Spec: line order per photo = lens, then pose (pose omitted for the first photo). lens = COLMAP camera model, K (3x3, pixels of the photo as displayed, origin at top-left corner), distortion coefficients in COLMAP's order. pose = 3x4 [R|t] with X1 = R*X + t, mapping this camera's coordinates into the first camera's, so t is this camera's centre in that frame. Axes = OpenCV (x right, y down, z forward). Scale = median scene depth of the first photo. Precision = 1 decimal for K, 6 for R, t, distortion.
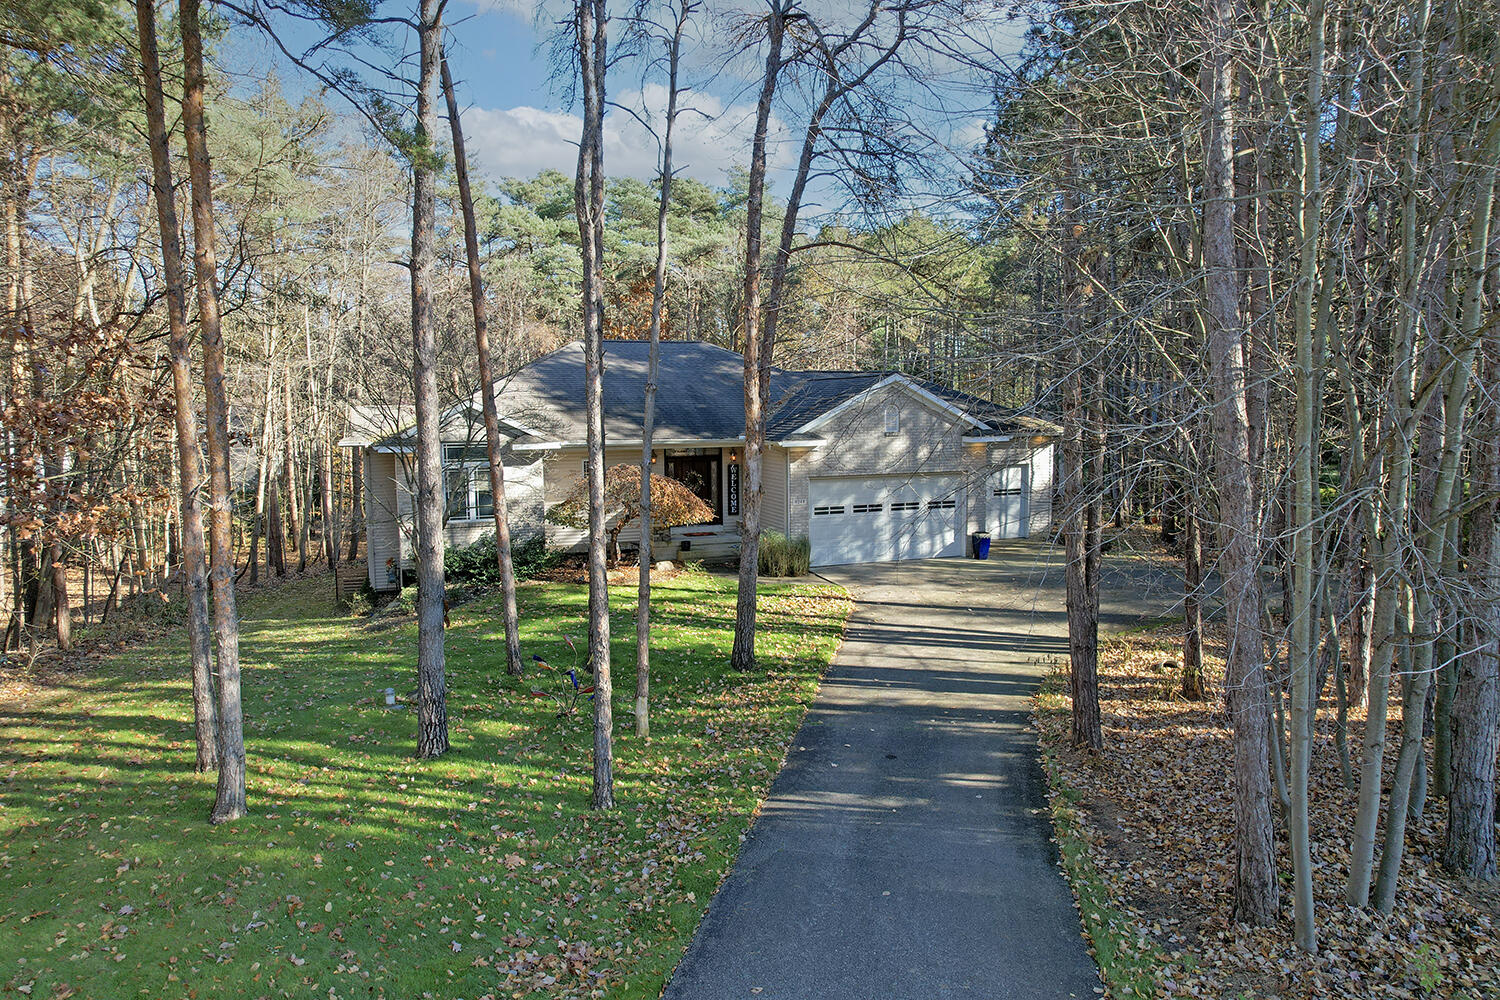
lens RADIAL K [[962.4, 0, 751.0], [0, 962.4, 510.2], [0, 0, 1]] dist [-0.061624, 0.053195]
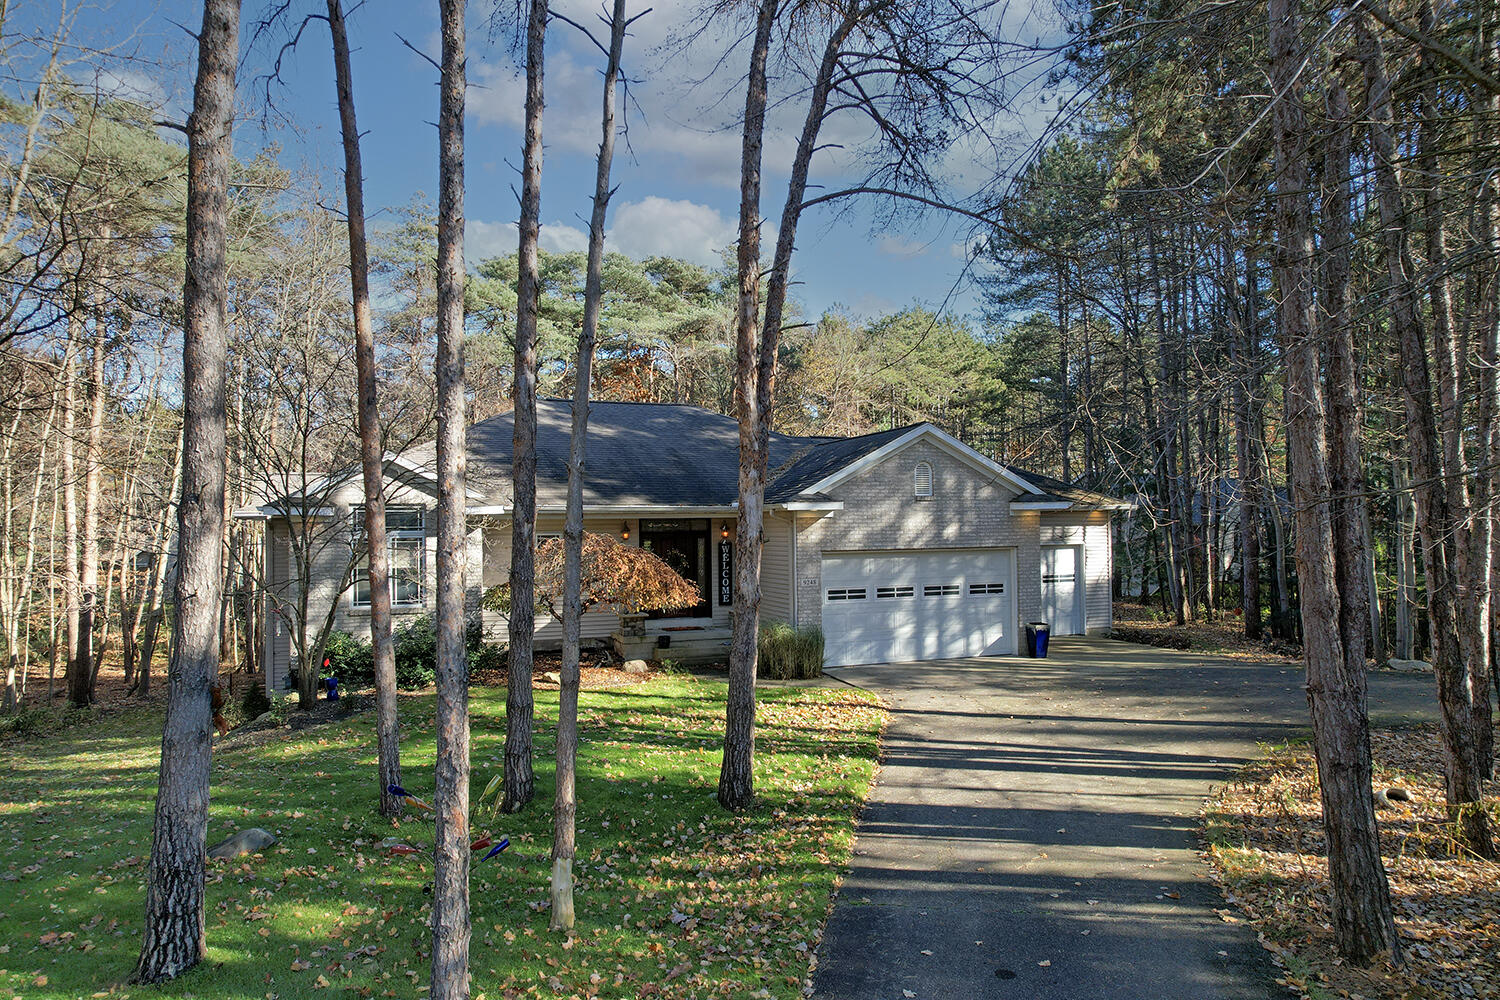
lens RADIAL K [[860.1, 0, 756.7], [0, 860.1, 496.1], [0, 0, 1]] dist [-0.009728, -0.001858]
pose [[0.999924, -0.001841, 0.012197, -0.000822], [0.004029, 0.983311, -0.181889, 0.052757], [-0.011658, 0.181924, 0.983243, 0.325835]]
